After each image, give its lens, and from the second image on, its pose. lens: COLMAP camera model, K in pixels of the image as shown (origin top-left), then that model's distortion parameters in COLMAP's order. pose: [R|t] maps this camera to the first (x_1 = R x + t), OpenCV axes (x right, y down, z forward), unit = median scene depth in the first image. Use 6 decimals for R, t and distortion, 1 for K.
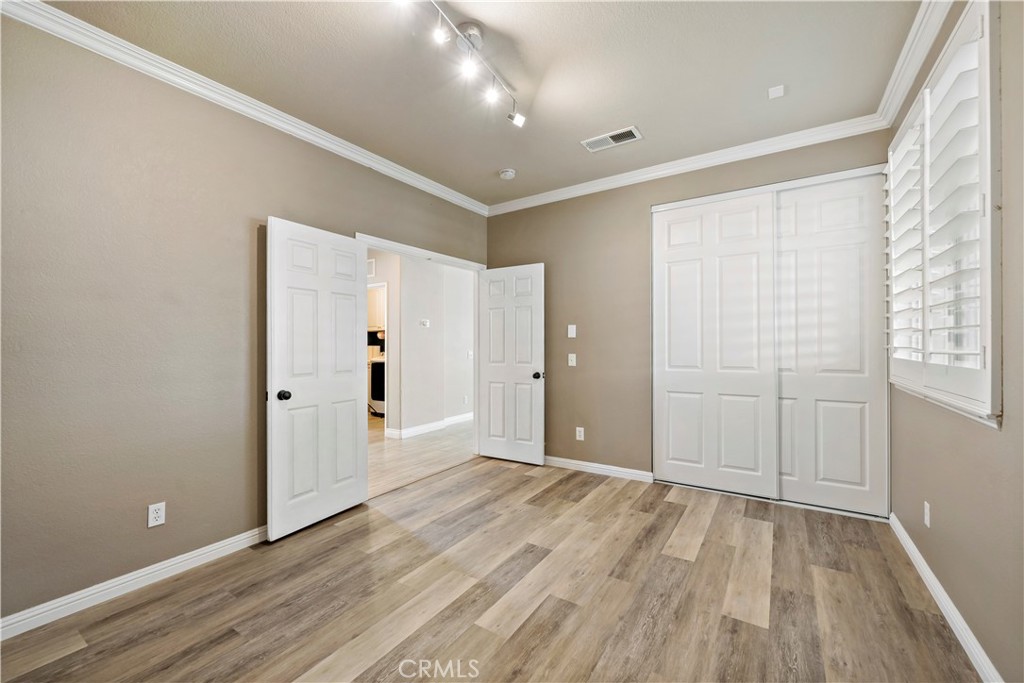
lens RADIAL K [[409.5, 0, 513.1], [0, 409.5, 343.0], [0, 0, 1]] dist [-0.003112, -0.000168]
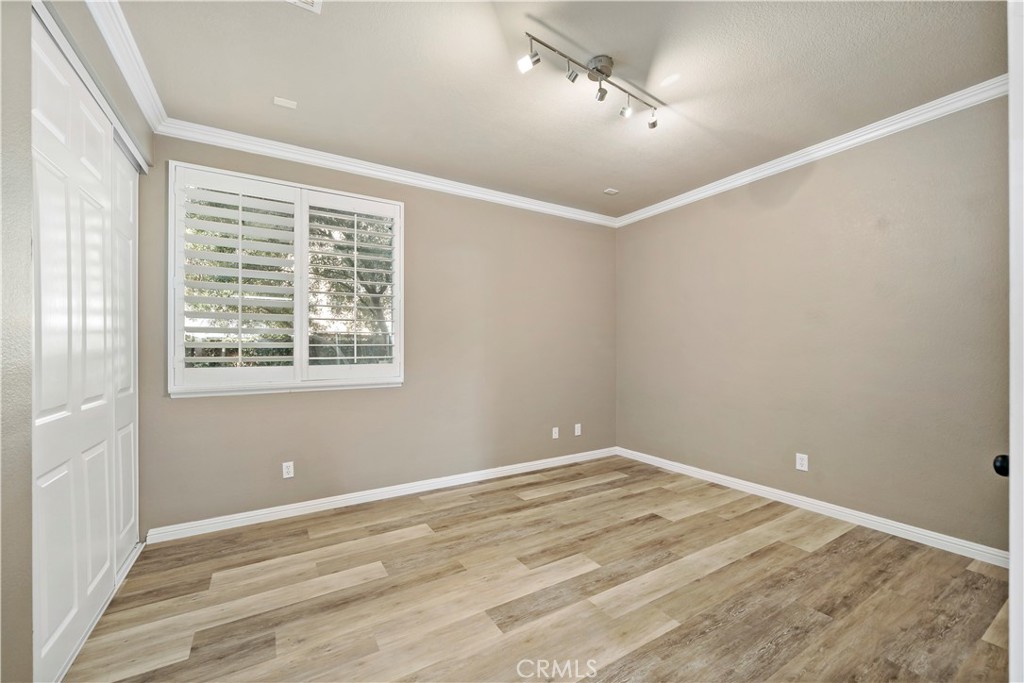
lens RADIAL K [[409.5, 0, 512.0], [0, 409.5, 347.7], [0, 0, 1]] dist [-0.003112, -0.000168]
pose [[-0.904153, 0.015068, 0.426943, -0.338102], [0.012301, 0.999882, -0.009237, 0.004774], [-0.427032, -0.003100, -0.904231, 1.929305]]
